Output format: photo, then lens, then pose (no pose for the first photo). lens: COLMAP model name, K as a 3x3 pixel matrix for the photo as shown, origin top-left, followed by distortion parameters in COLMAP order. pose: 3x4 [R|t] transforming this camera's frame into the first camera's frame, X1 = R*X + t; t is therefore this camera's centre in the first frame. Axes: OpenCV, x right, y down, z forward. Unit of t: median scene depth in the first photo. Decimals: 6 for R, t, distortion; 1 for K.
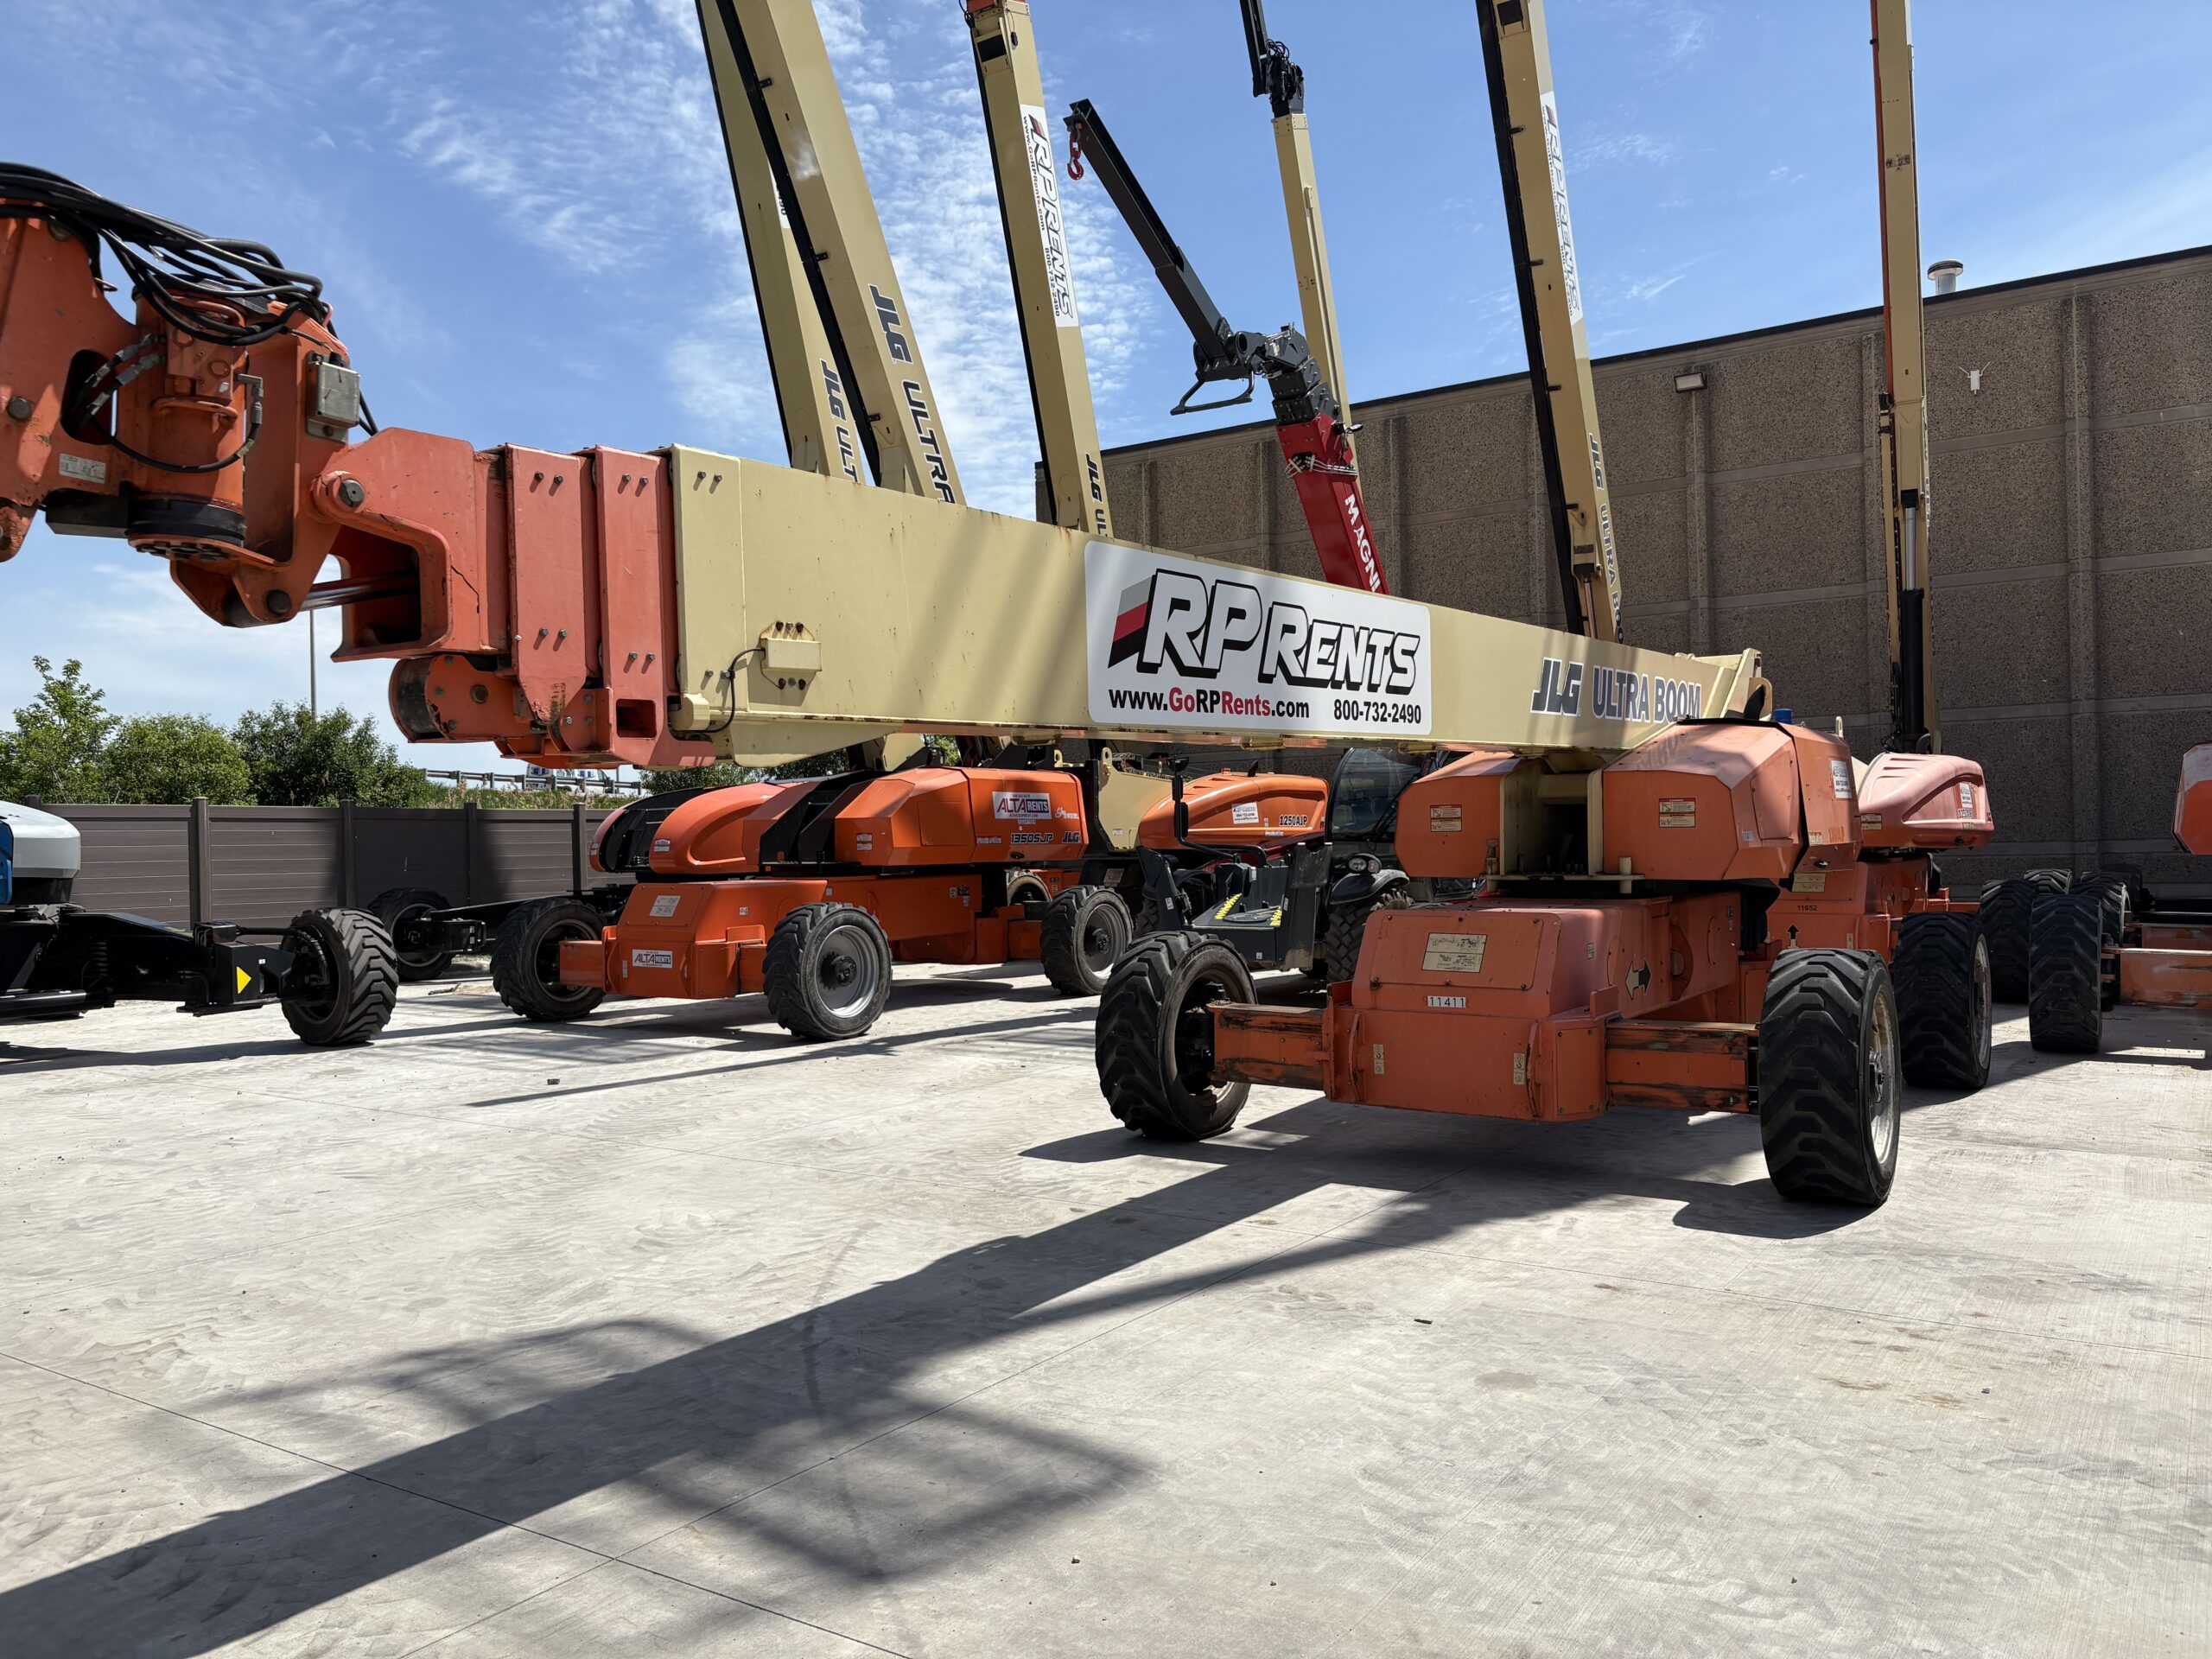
lens RADIAL K [[1691.8, 0, 1090.9], [0, 1691.8, 824.4], [0, 0, 1]] dist [0.048852, -0.037956]
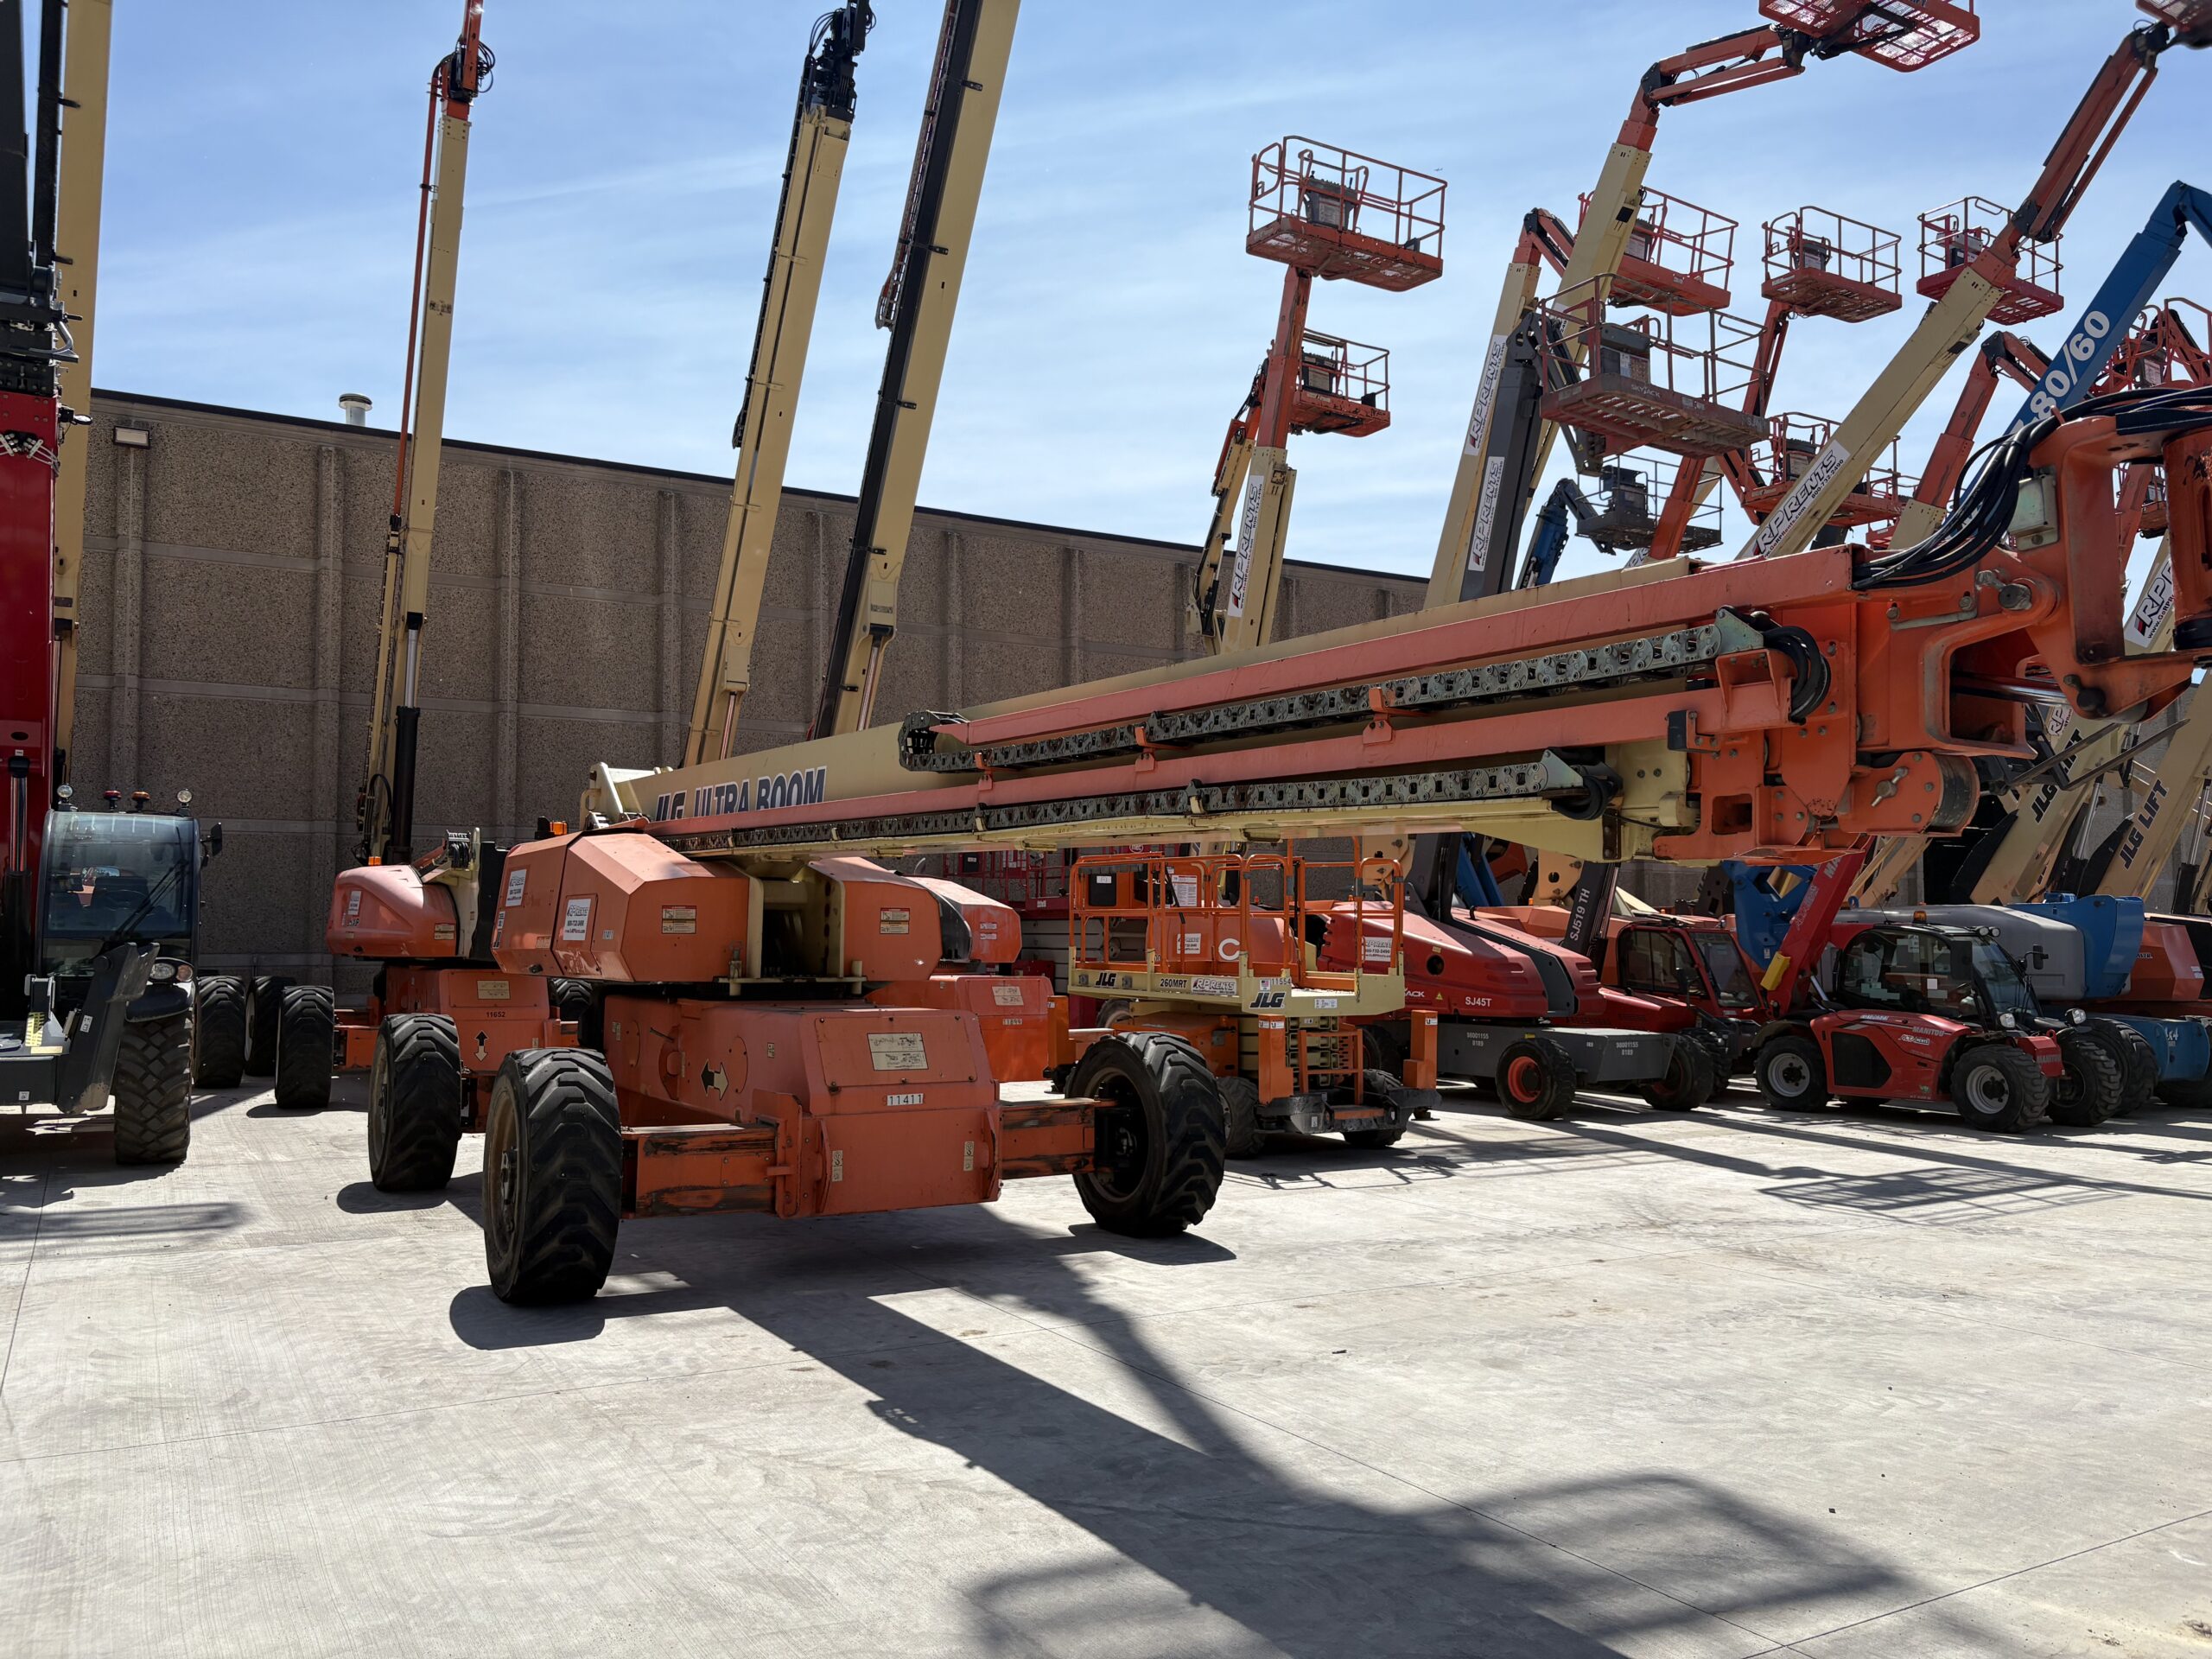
lens RADIAL K [[1700.4, 0, 1110.3], [0, 1700.4, 795.6], [0, 0, 1]] dist [0.036443, -0.010138]
pose [[0.417691, 0.095372, 0.903570, -0.921335], [-0.019909, 0.995198, -0.095840, 0.023283], [-0.908371, 0.022043, 0.417584, 0.603582]]
